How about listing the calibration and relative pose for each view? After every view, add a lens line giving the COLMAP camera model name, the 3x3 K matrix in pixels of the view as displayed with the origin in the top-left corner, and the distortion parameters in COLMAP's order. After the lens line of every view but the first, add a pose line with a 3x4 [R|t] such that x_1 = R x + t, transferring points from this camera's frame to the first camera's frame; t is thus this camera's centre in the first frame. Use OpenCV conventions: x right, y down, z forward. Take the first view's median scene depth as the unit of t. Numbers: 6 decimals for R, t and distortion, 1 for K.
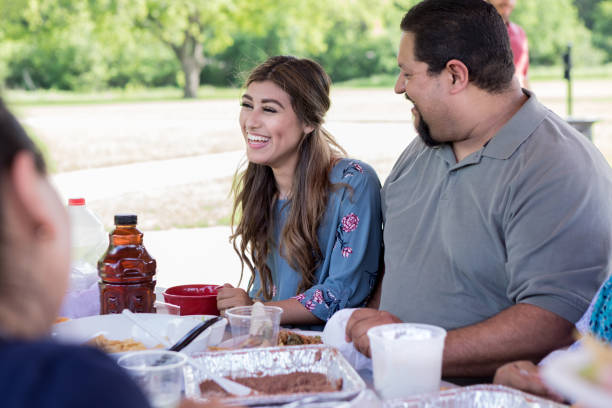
lens RADIAL K [[1297.9, 0, 304.6], [0, 1297.9, 159.6], [0, 0, 1]] dist [0.007996, 0.037629]
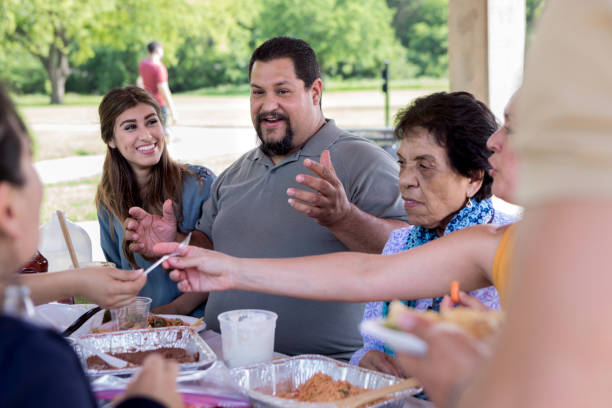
lens RADIAL K [[1297.9, 0, 304.6], [0, 1297.9, 159.6], [0, 0, 1]] dist [0.007996, 0.037629]
pose [[0.992871, -0.005026, 0.119086, -0.010806], [0.002055, 0.999684, 0.025058, -0.031475], [-0.119174, -0.024635, 0.992568, -0.165722]]
